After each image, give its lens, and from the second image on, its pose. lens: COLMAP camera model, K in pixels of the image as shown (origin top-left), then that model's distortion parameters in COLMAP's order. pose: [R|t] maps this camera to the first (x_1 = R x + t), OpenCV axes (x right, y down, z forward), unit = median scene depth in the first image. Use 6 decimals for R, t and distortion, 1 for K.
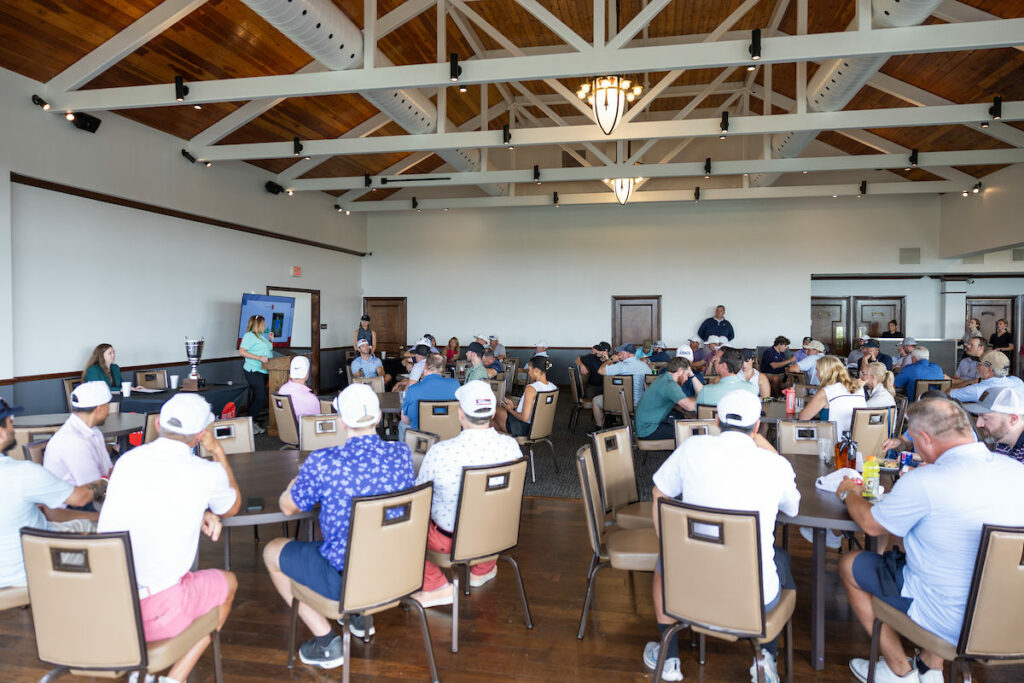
lens RADIAL K [[687.5, 0, 505.1], [0, 687.5, 335.7], [0, 0, 1]] dist [0.021735, -0.001402]
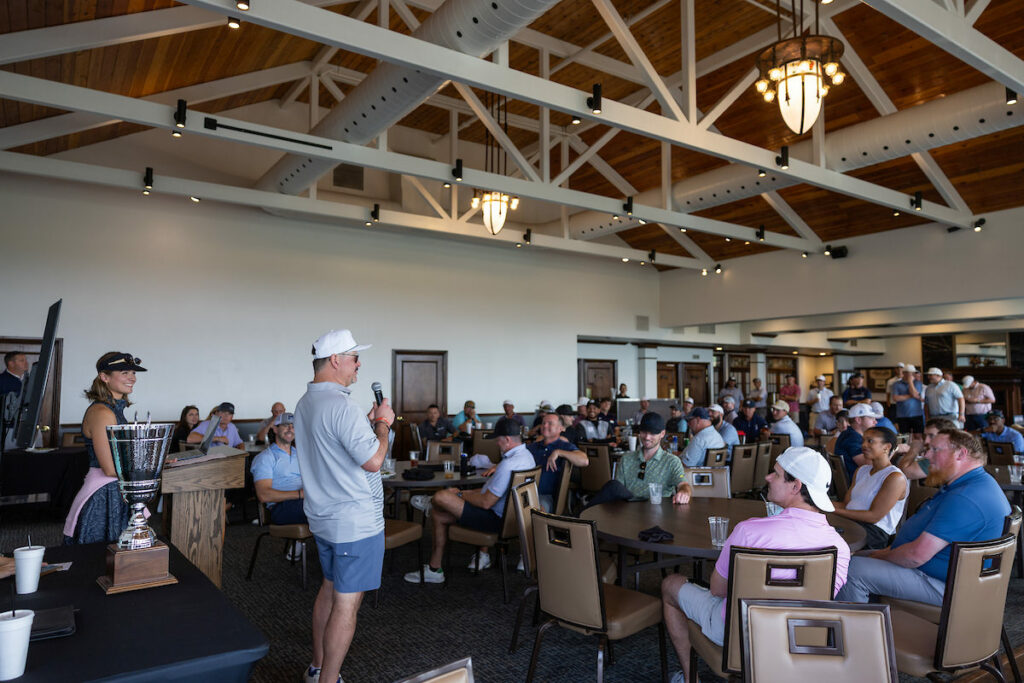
lens RADIAL K [[688.0, 0, 512.0], [0, 688.0, 341.5], [0, 0, 1]] dist [0.002602, -0.000309]
pose [[0.694010, 0.045782, 0.718508, -0.359457], [0.015845, 0.996763, -0.078817, -0.003557], [-0.719791, 0.066084, 0.691039, 0.416199]]
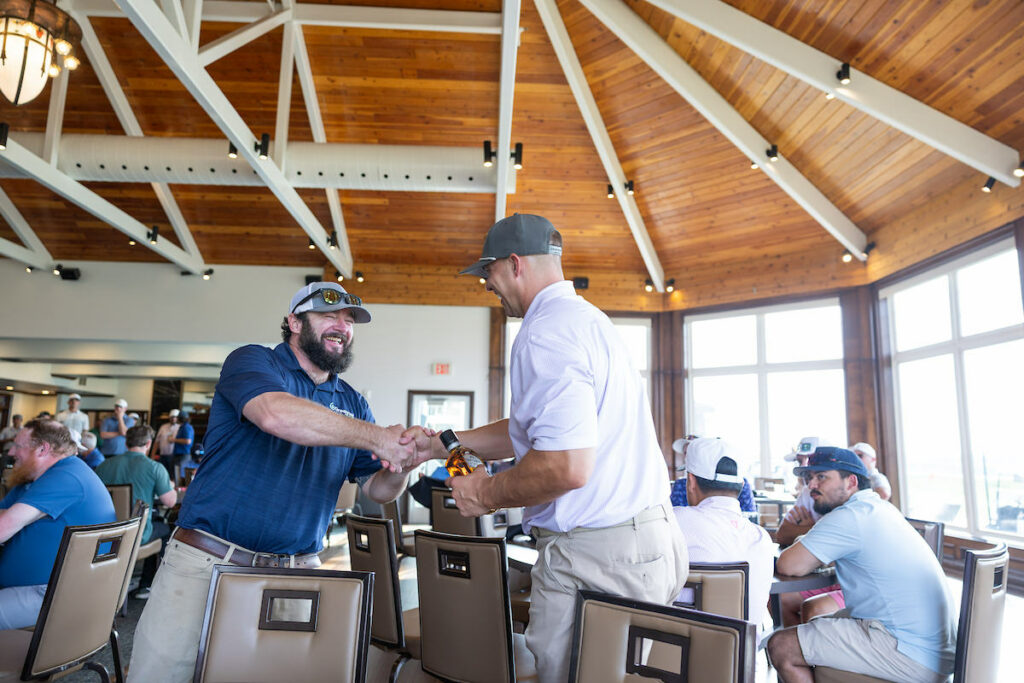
lens RADIAL K [[688.2, 0, 506.4], [0, 688.2, 339.4], [0, 0, 1]] dist [0.017650, 0.002503]
pose [[-0.225992, 0.147660, 0.962873, -0.332862], [-0.000614, 0.988423, -0.151723, 0.020115], [-0.974129, -0.034879, -0.223285, 0.395396]]
